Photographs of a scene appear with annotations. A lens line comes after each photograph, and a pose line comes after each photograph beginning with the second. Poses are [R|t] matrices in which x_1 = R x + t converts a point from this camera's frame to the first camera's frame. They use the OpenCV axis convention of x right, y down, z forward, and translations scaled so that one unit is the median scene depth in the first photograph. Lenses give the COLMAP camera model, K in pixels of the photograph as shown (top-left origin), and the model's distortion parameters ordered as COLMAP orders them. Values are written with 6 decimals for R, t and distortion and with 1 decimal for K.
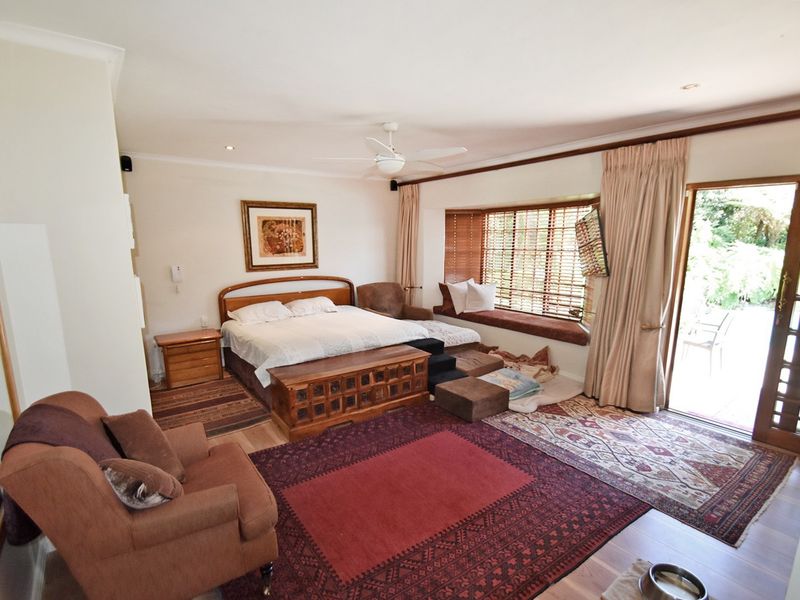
lens RADIAL K [[389.4, 0, 405.7], [0, 389.4, 302.2], [0, 0, 1]] dist [0.004314, 0.000614]
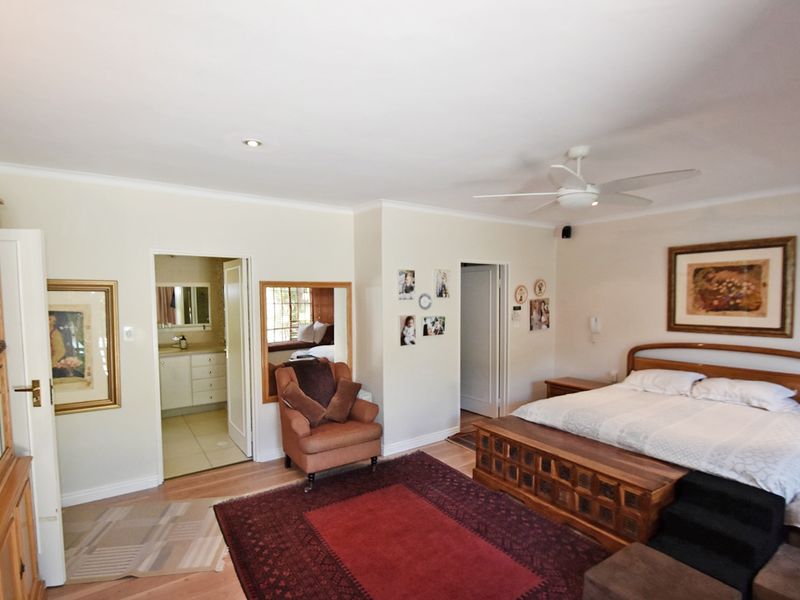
lens RADIAL K [[416.5, 0, 398.2], [0, 416.5, 307.9], [0, 0, 1]] dist [0.000044, 0.000041]
pose [[-0.019754, 0.039140, -0.999038, 0.506165], [-0.150903, 0.987670, 0.041679, -0.077316], [0.988351, 0.151582, -0.013604, 0.437364]]
